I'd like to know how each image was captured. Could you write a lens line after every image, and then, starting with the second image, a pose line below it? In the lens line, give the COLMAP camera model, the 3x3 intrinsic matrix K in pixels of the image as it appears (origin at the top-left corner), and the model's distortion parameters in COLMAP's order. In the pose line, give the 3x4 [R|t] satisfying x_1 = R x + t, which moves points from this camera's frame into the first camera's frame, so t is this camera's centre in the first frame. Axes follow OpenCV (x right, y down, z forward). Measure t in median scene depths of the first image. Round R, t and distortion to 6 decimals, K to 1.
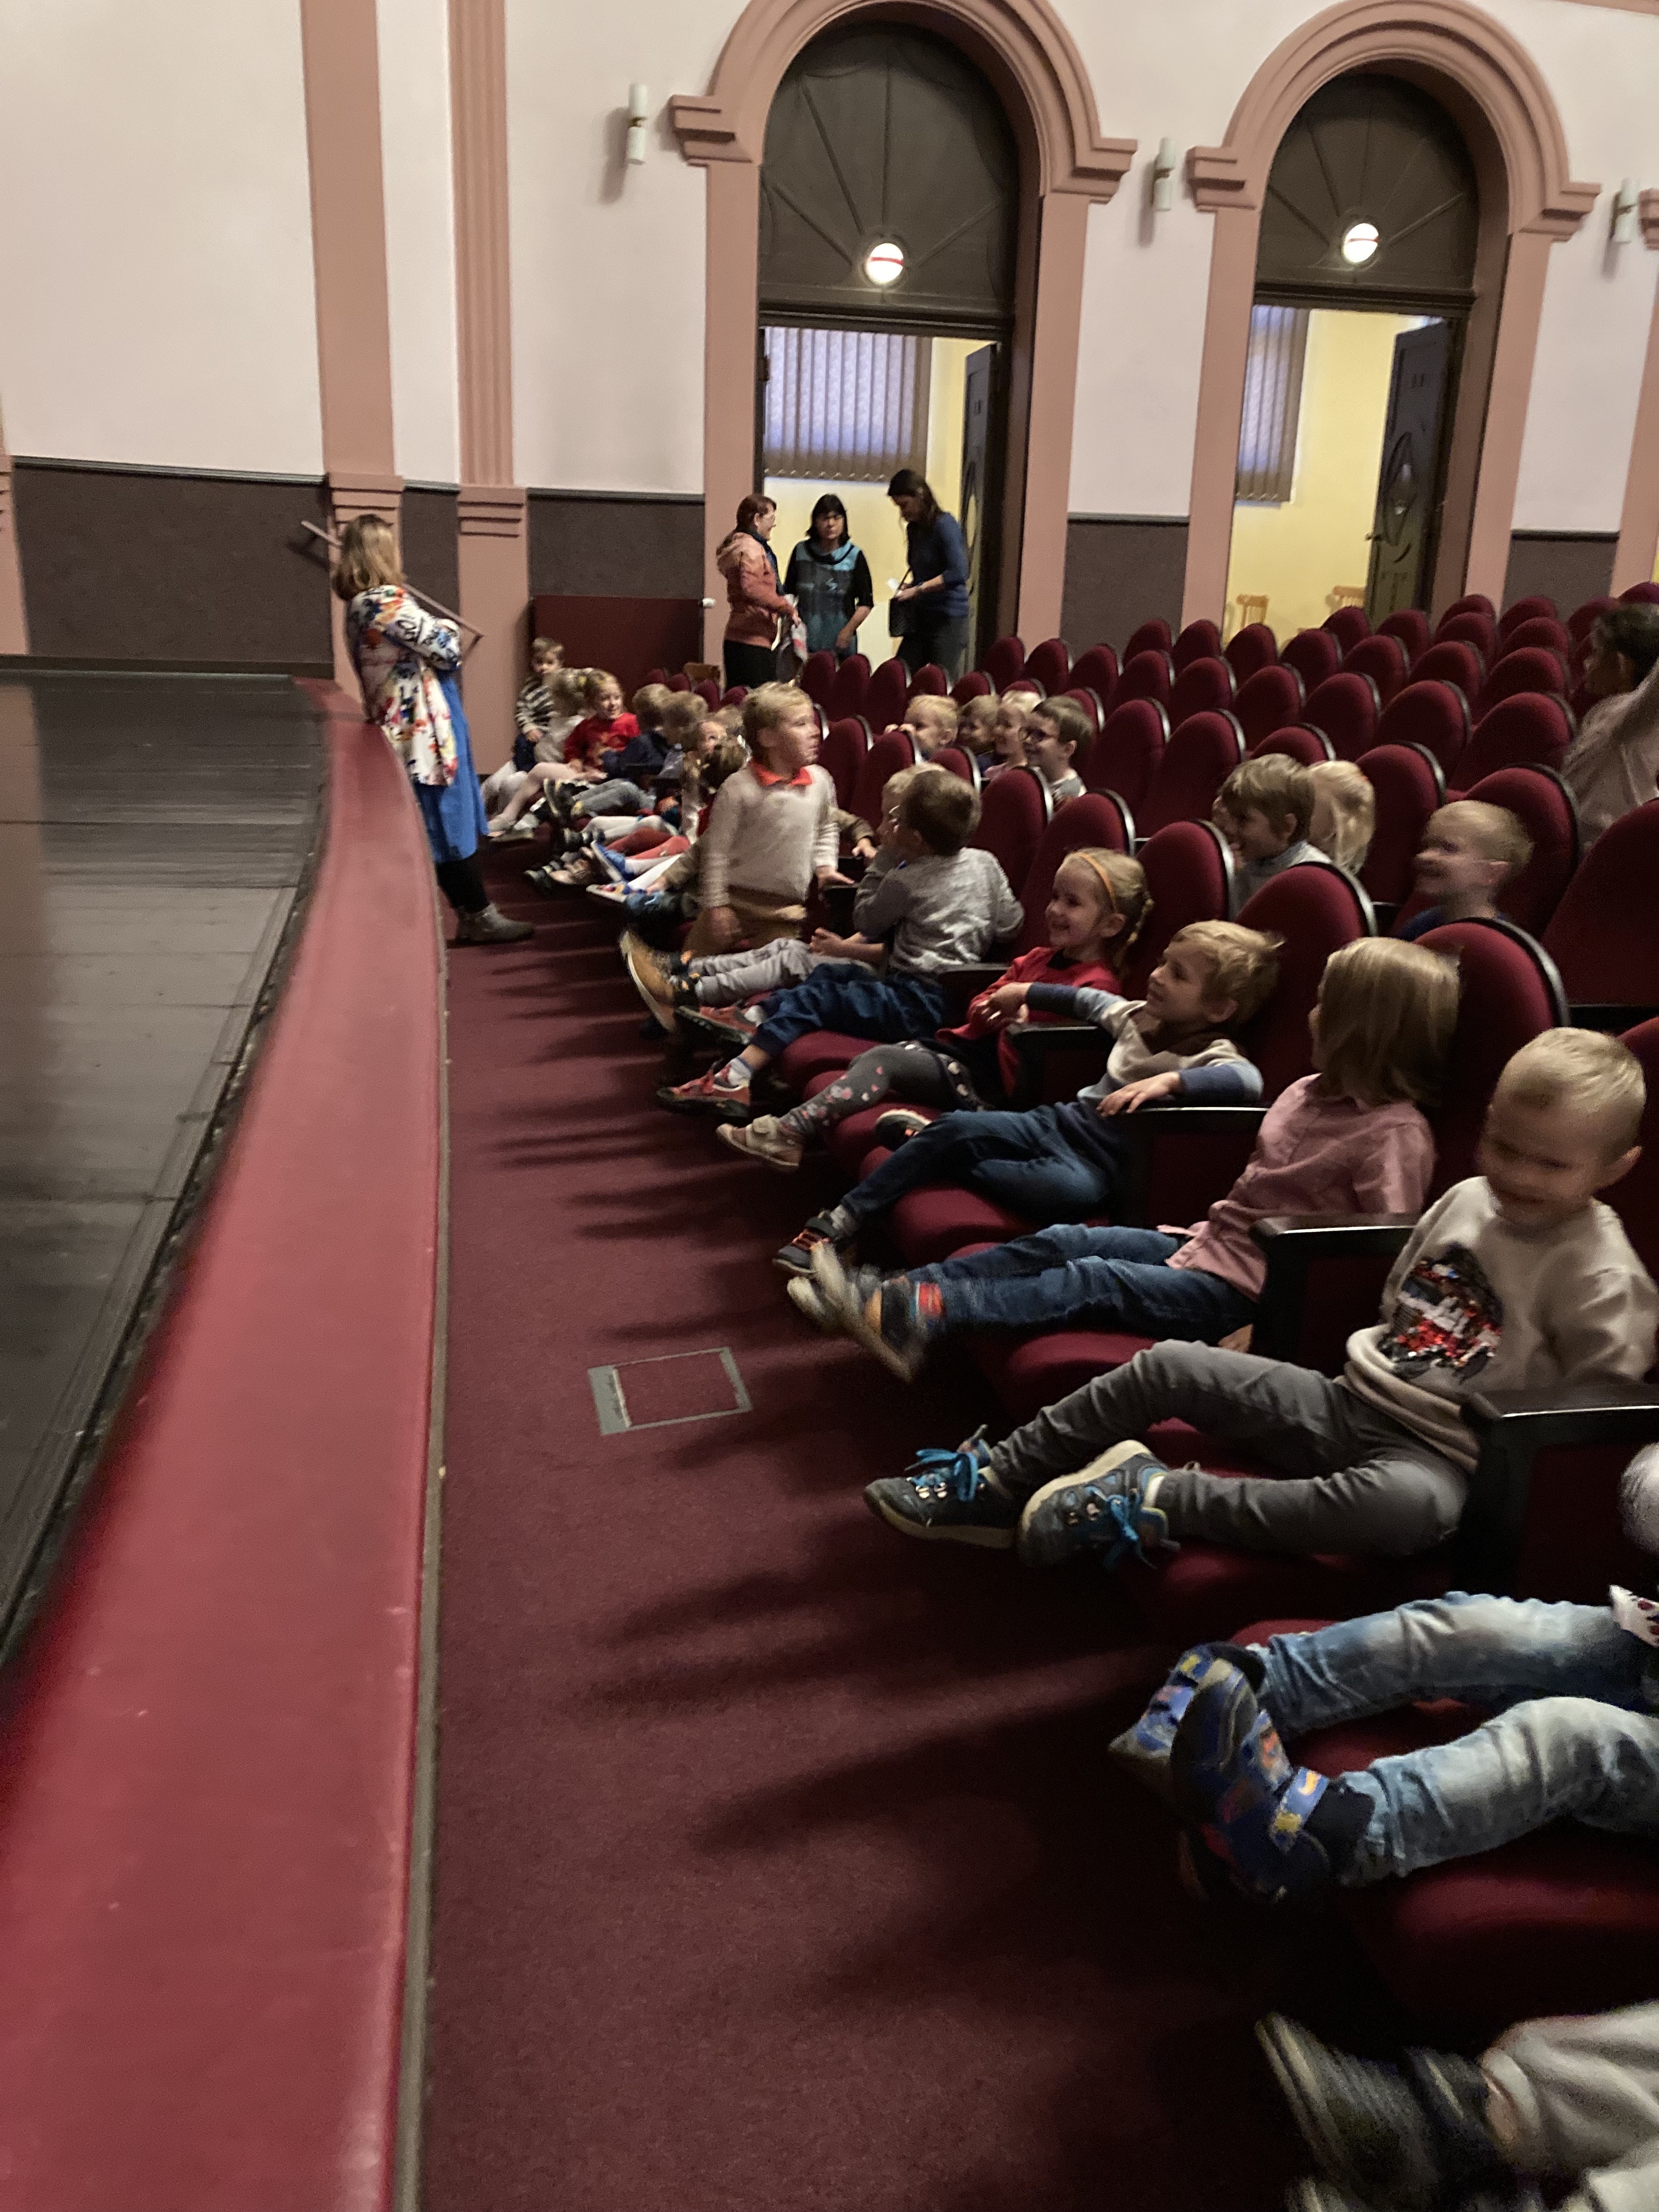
lens RADIAL K [[1772.5, 0, 782.0], [0, 1772.5, 1133.6], [0, 0, 1]] dist [0.017673, 0.007067]
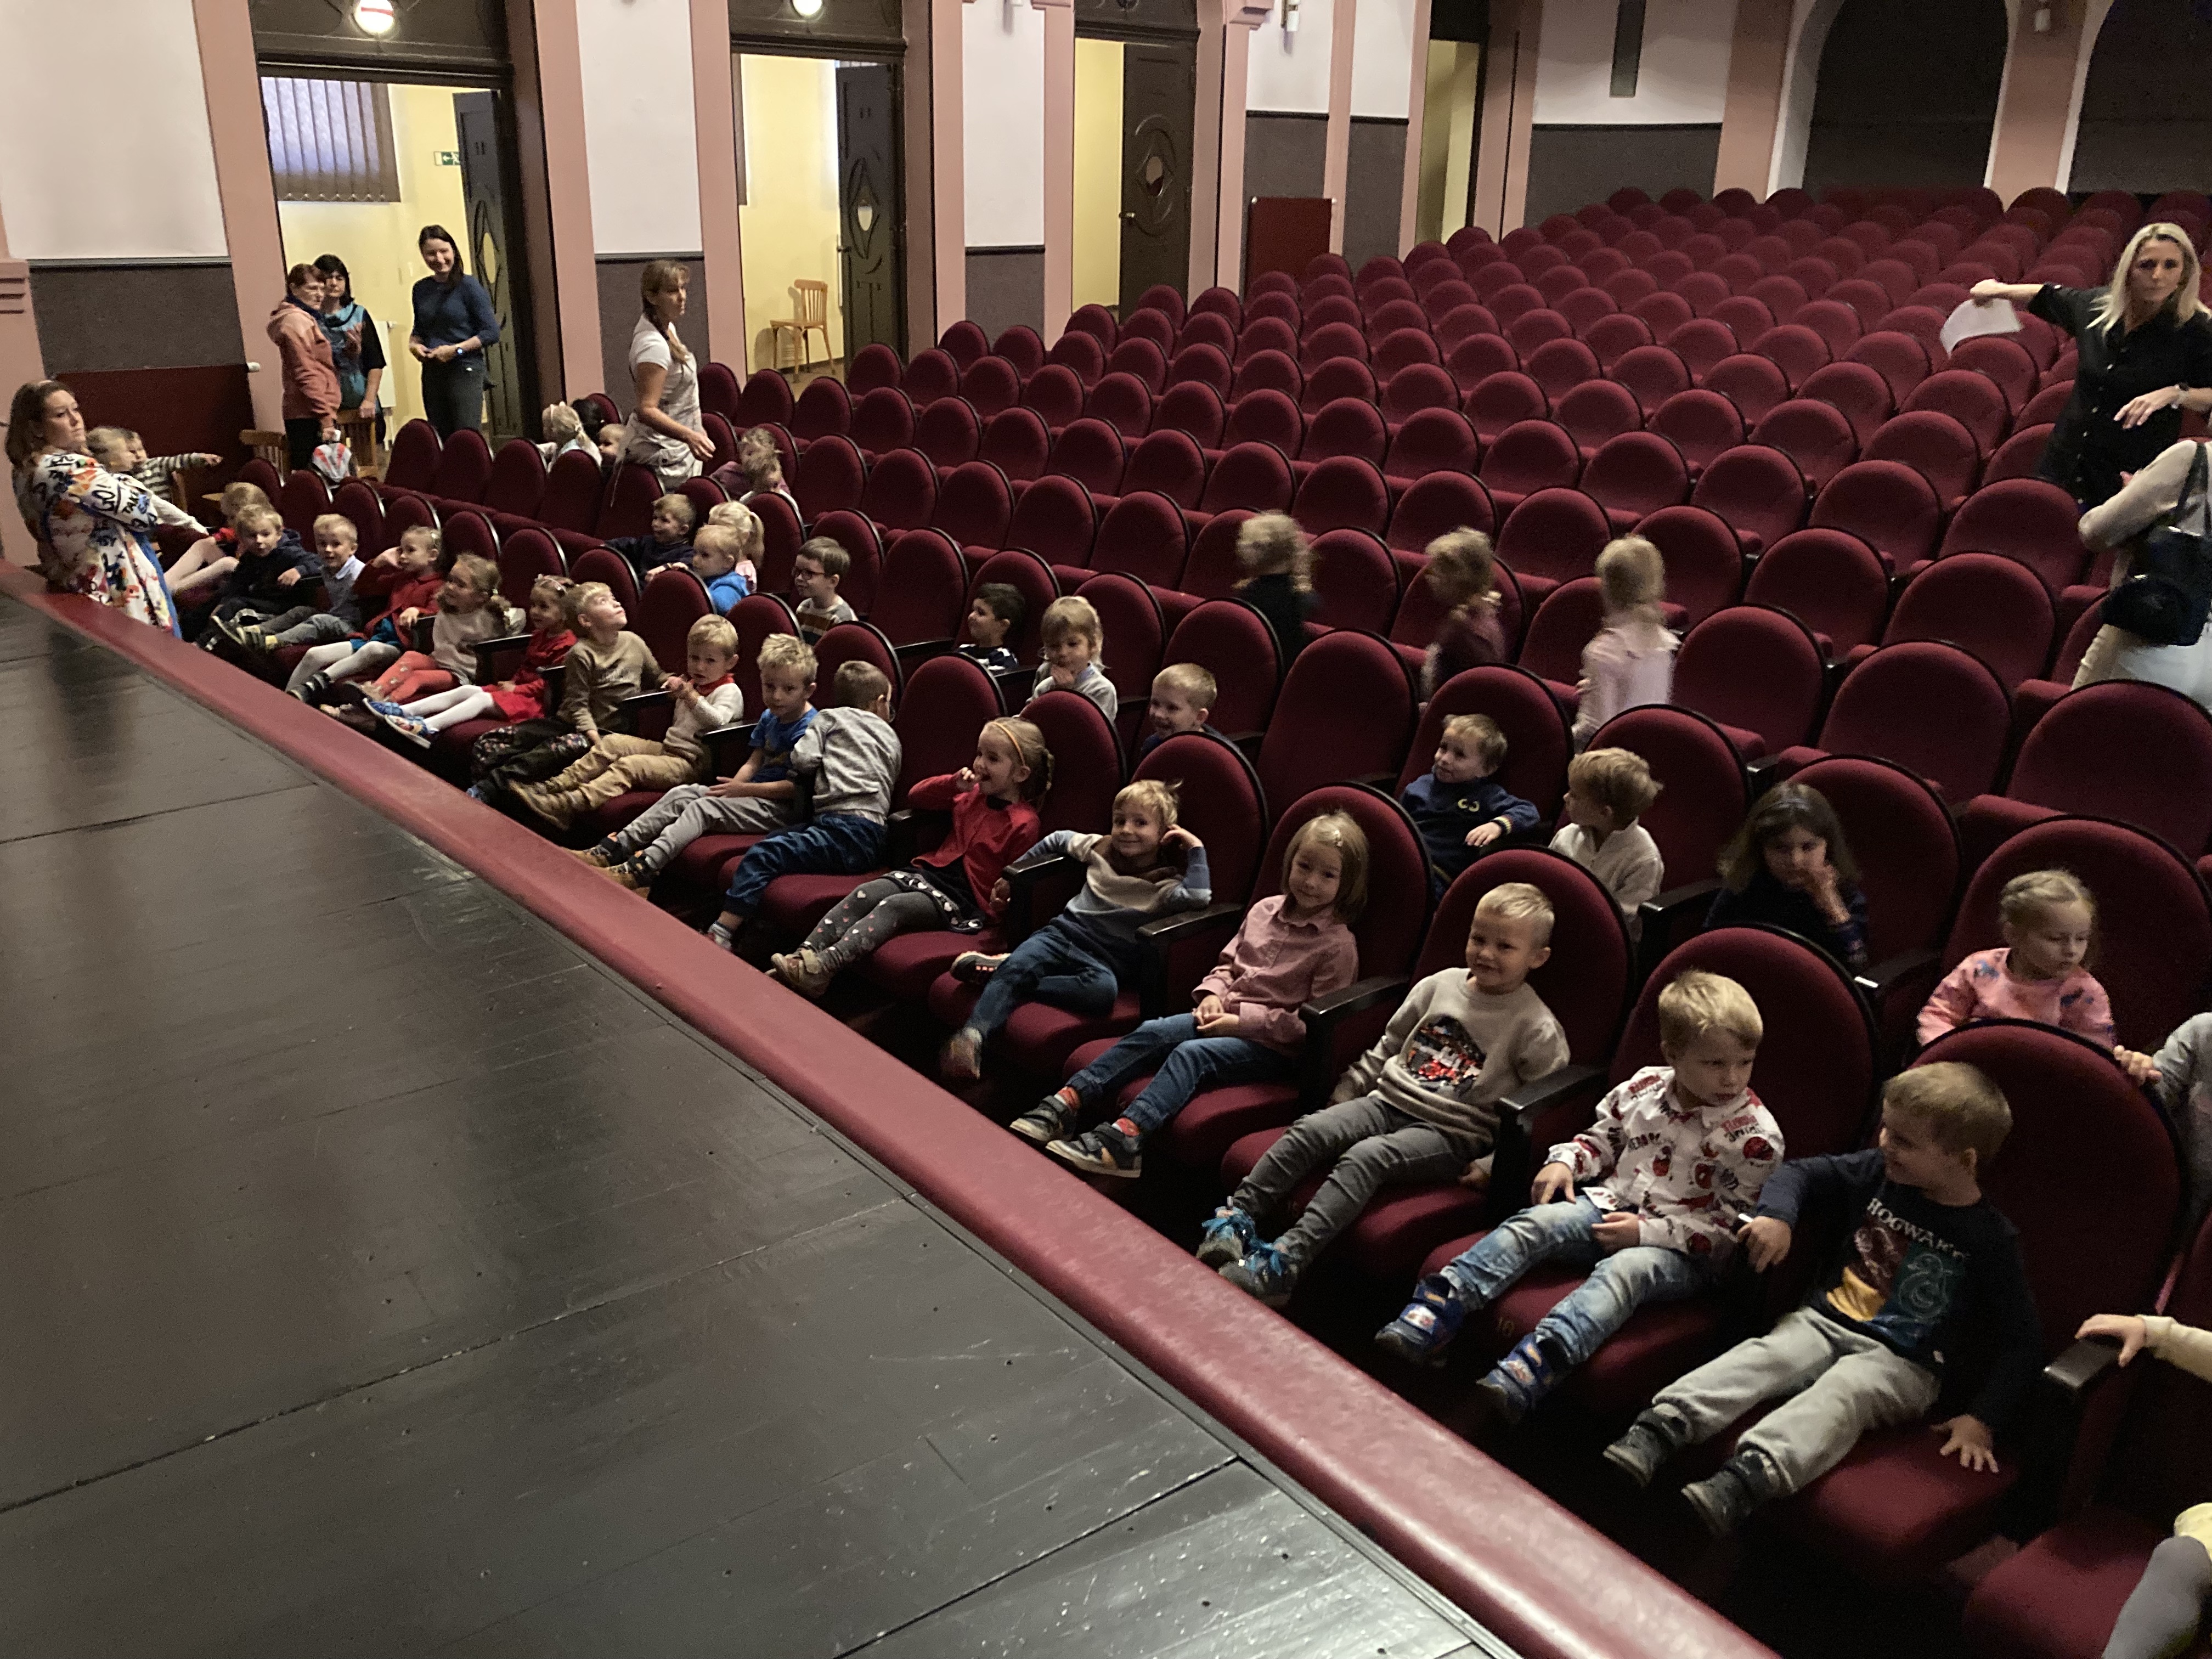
lens RADIAL K [[1783.9, 0, 1106.0], [0, 1783.9, 829.5], [0, 0, 1]] dist [0.032846, -0.075546]
pose [[0.872706, -0.174238, 0.456098, -0.134270], [0.156146, 0.984697, 0.077401, -0.059928], [-0.462604, 0.003669, 0.886557, -0.079894]]
